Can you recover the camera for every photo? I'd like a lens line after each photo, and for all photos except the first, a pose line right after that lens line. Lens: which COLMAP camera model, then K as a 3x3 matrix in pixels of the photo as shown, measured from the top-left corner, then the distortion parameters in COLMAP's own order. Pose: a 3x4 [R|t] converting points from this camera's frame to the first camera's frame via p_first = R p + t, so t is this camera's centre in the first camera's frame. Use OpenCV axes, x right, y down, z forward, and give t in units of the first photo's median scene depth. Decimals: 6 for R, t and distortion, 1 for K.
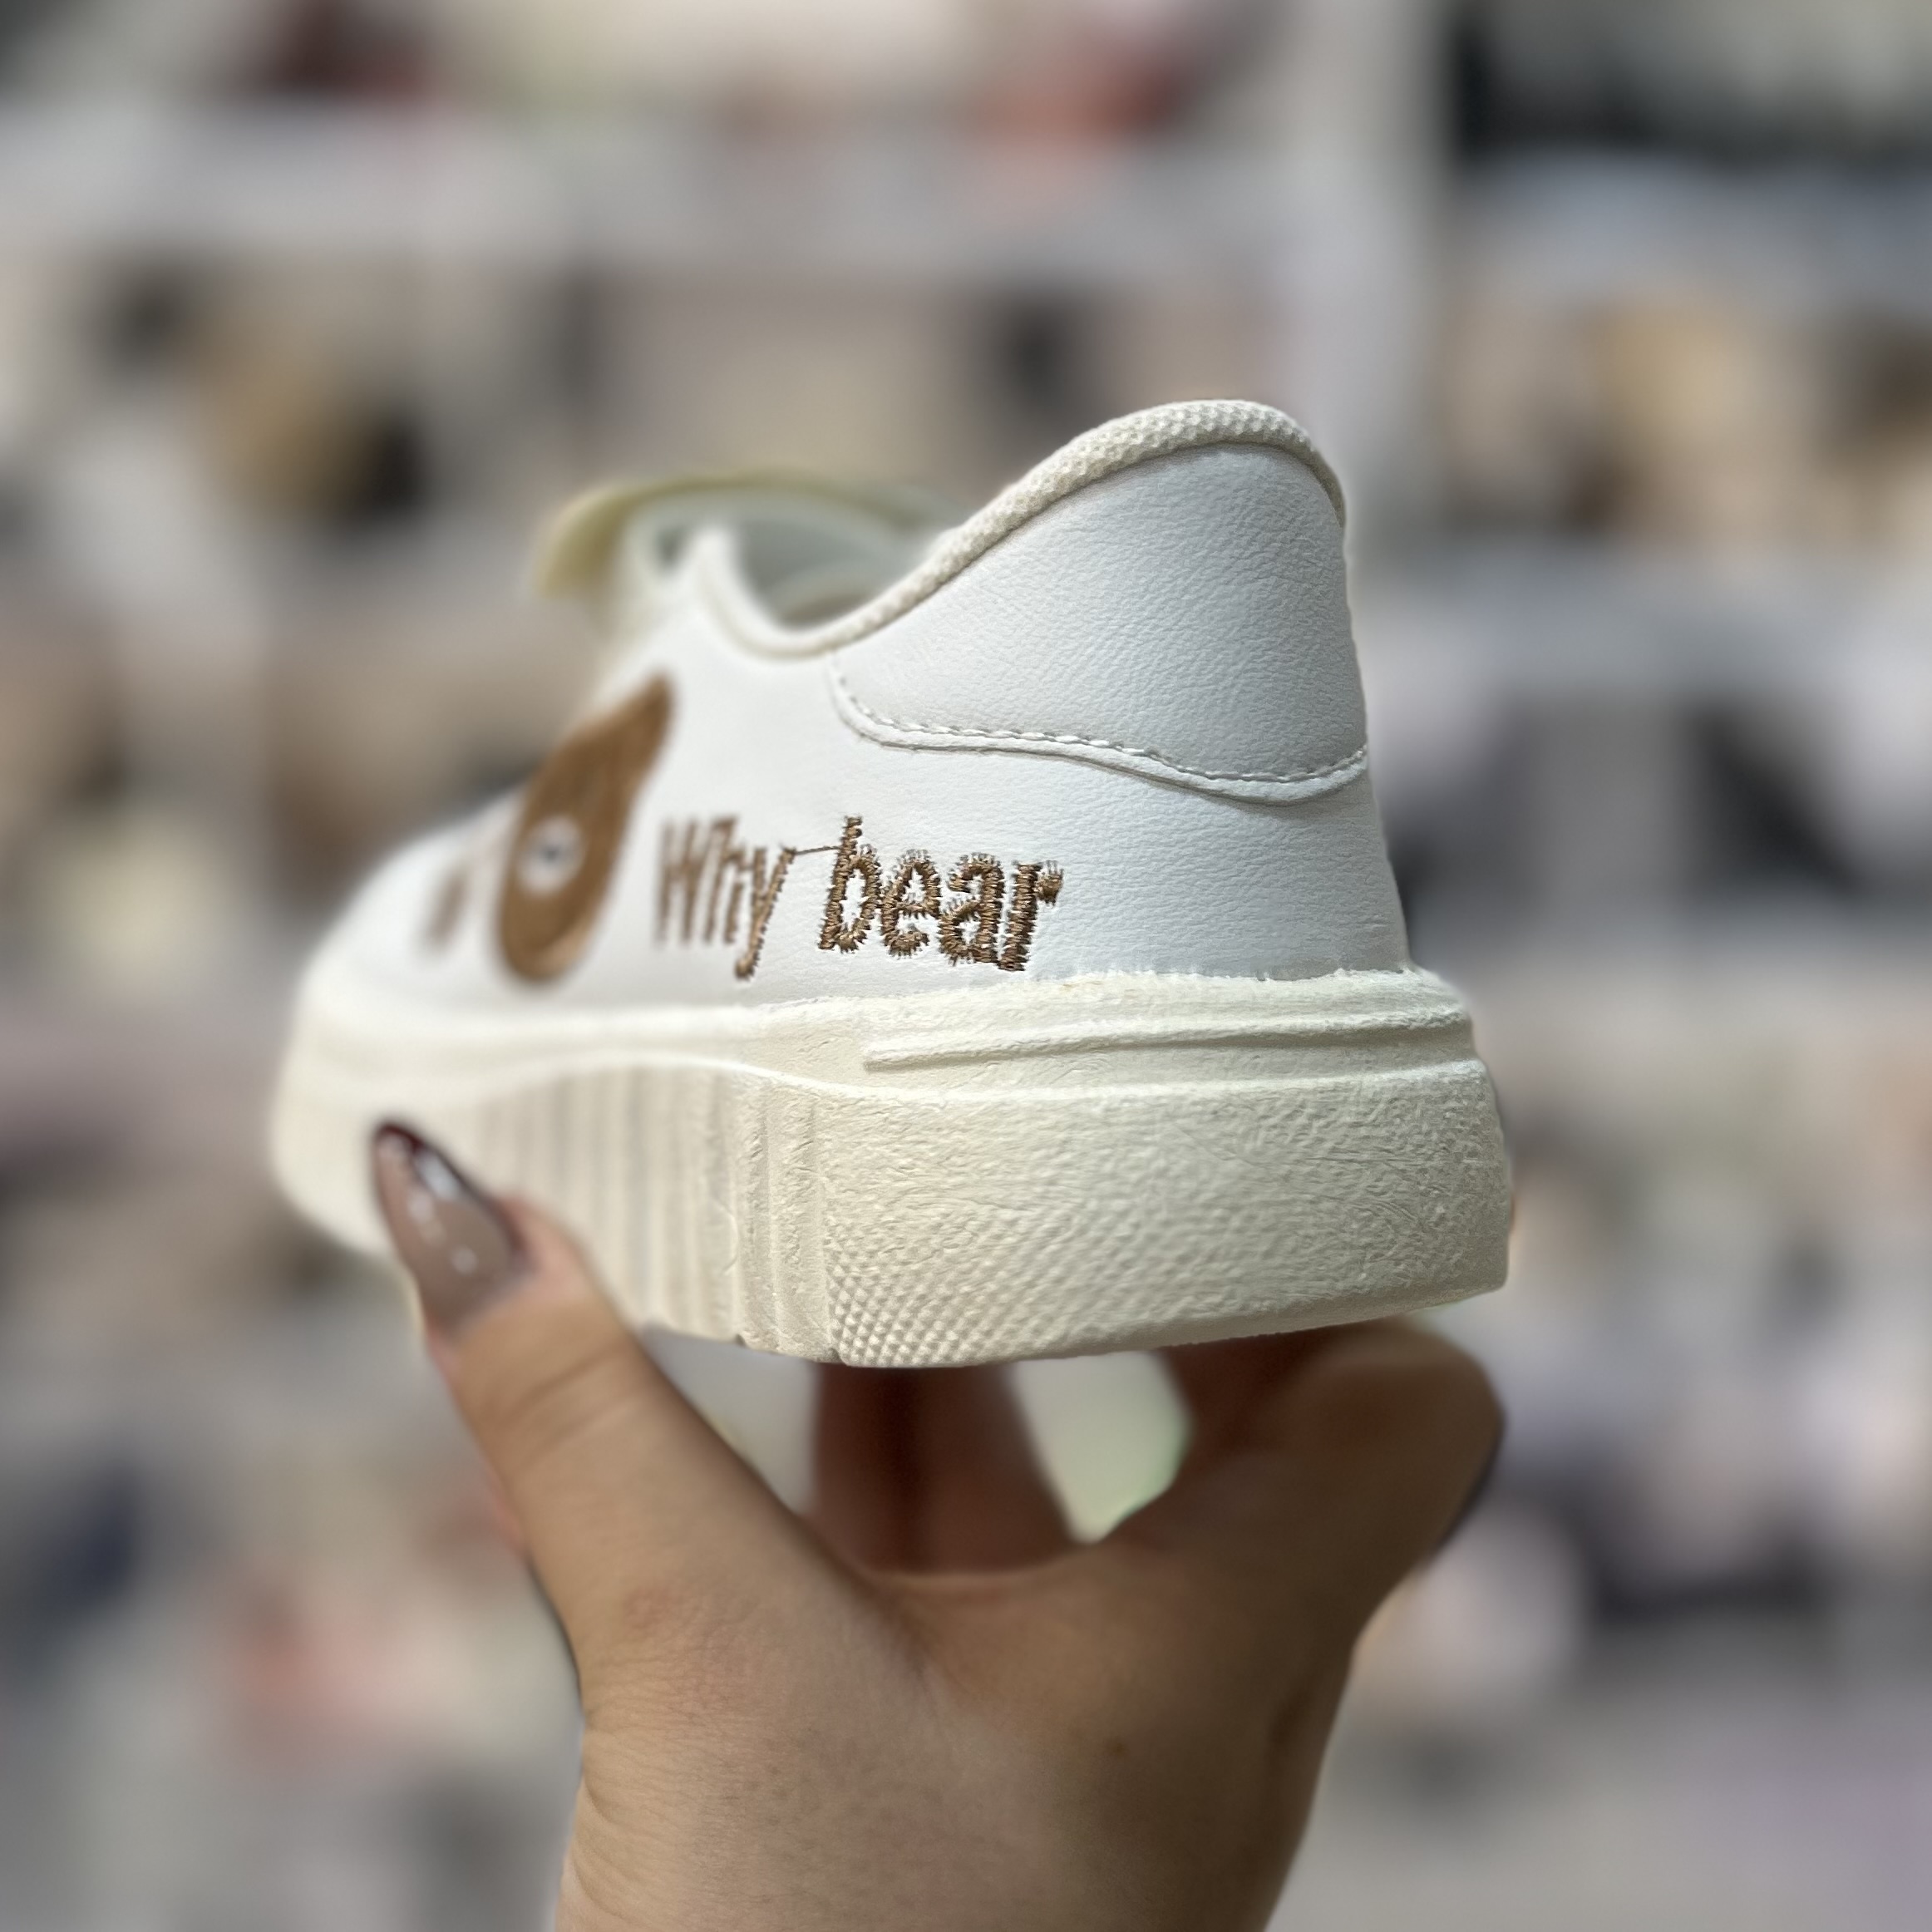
lens RADIAL K [[2759.9, 0, 1004.6], [0, 2759.9, 966.7], [0, 0, 1]] dist [0.221785, -1.667676]
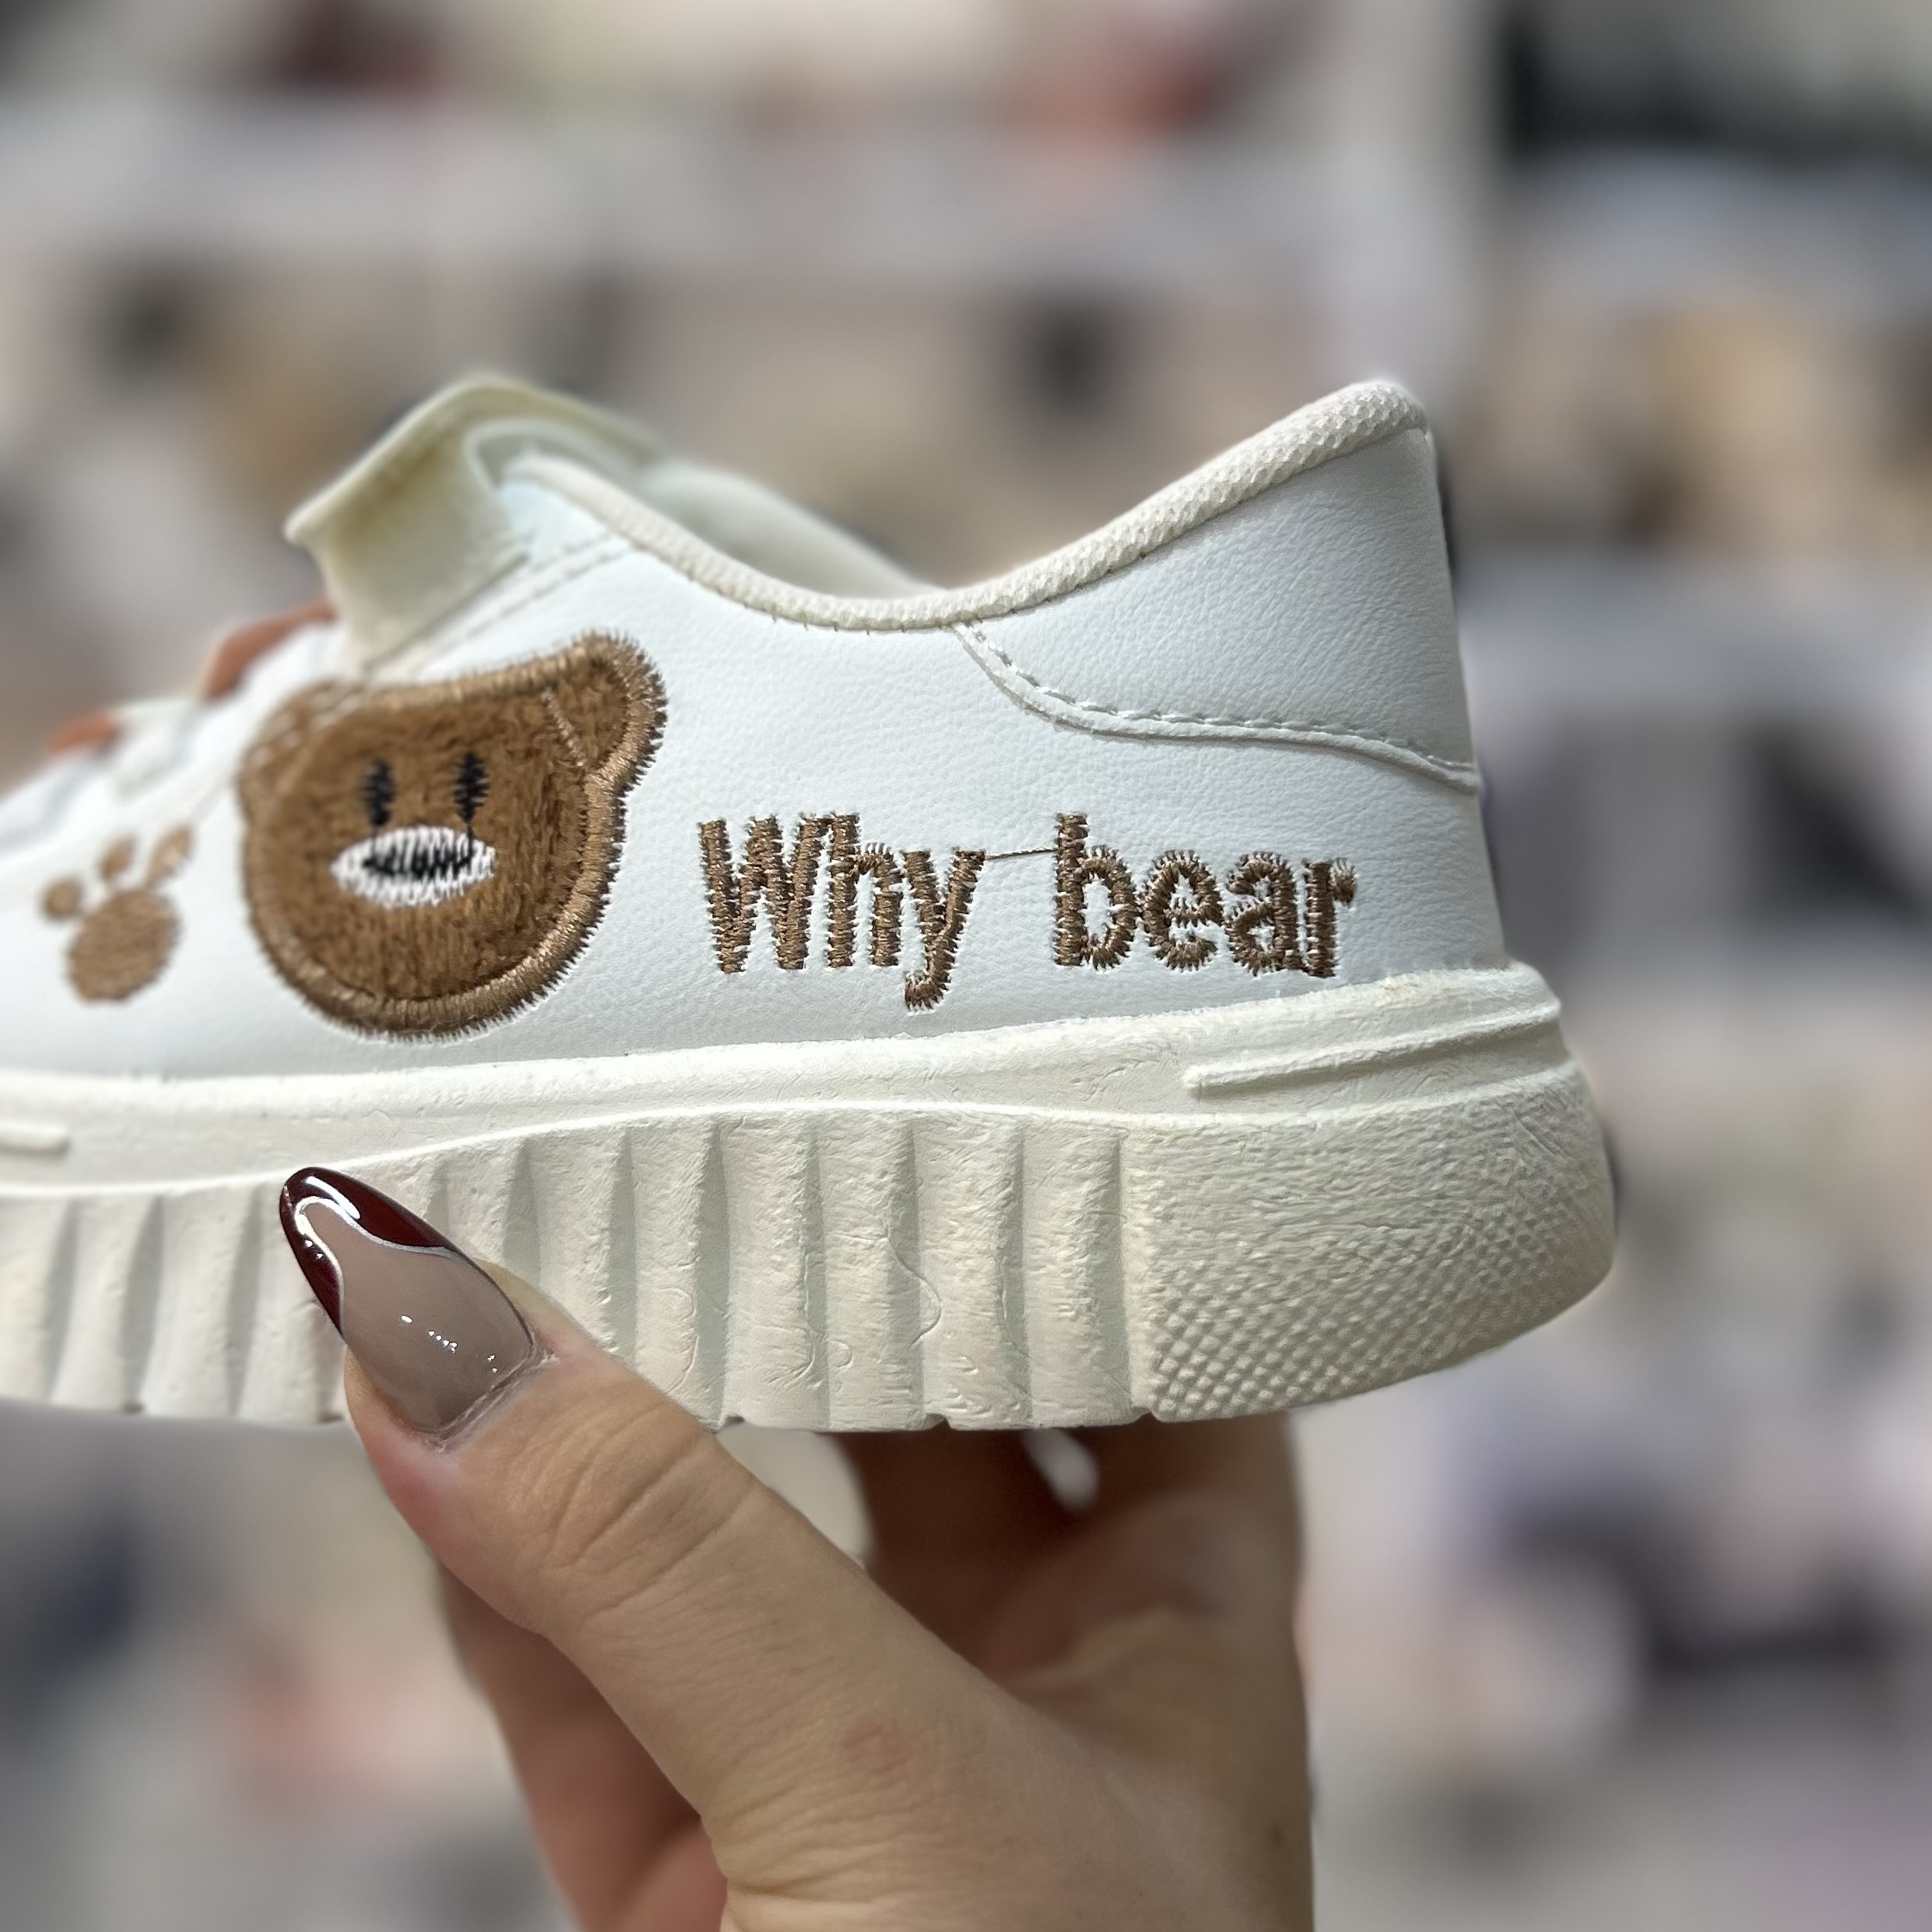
lens RADIAL K [[2759.9, 0, 1004.6], [0, 2759.9, 966.7], [0, 0, 1]] dist [0.221785, -1.667676]
pose [[0.767955, -0.058880, 0.637792, -0.676375], [0.045603, 0.998265, 0.037248, -0.041653], [-0.638878, 0.000480, 0.769308, 0.343628]]
